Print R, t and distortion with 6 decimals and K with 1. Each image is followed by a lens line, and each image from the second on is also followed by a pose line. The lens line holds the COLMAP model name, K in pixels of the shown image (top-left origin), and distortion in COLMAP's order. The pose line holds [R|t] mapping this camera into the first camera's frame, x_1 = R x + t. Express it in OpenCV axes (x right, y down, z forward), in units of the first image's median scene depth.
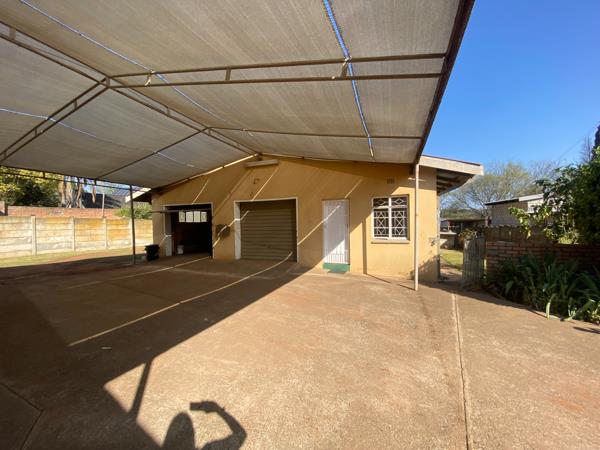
lens RADIAL K [[240.9, 0, 299.1], [0, 240.9, 226.6], [0, 0, 1]] dist [0.022883, -0.023892]
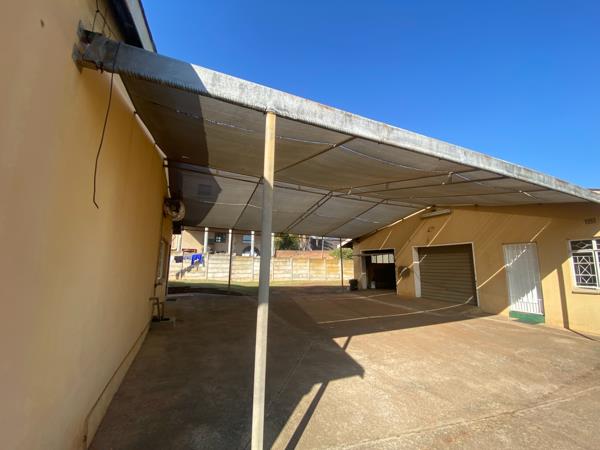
lens RADIAL K [[240.9, 0, 299.1], [0, 240.9, 226.6], [0, 0, 1]] dist [0.022883, -0.023892]
pose [[0.718000, -0.082779, -0.691103, 0.173397], [-0.029110, 0.988463, -0.148639, -0.009538], [0.695434, 0.126841, 0.707307, -0.267640]]
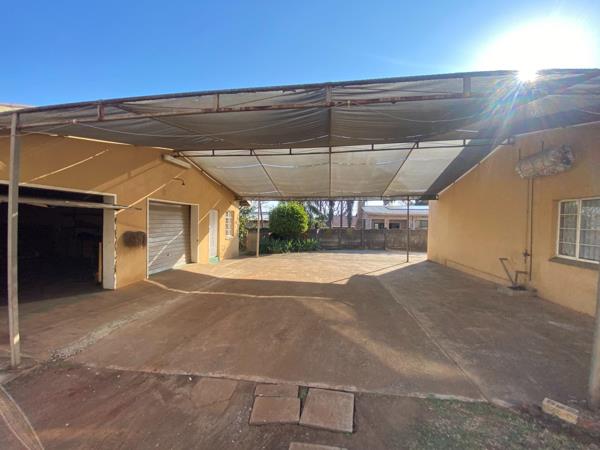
lens RADIAL K [[240.9, 0, 299.1], [0, 240.9, 226.6], [0, 0, 1]] dist [0.022883, -0.023892]
pose [[-0.224744, -0.009896, 0.974368, -1.132393], [0.015349, 0.999788, 0.013695, -0.025577], [-0.974297, 0.018033, -0.224544, 0.758098]]
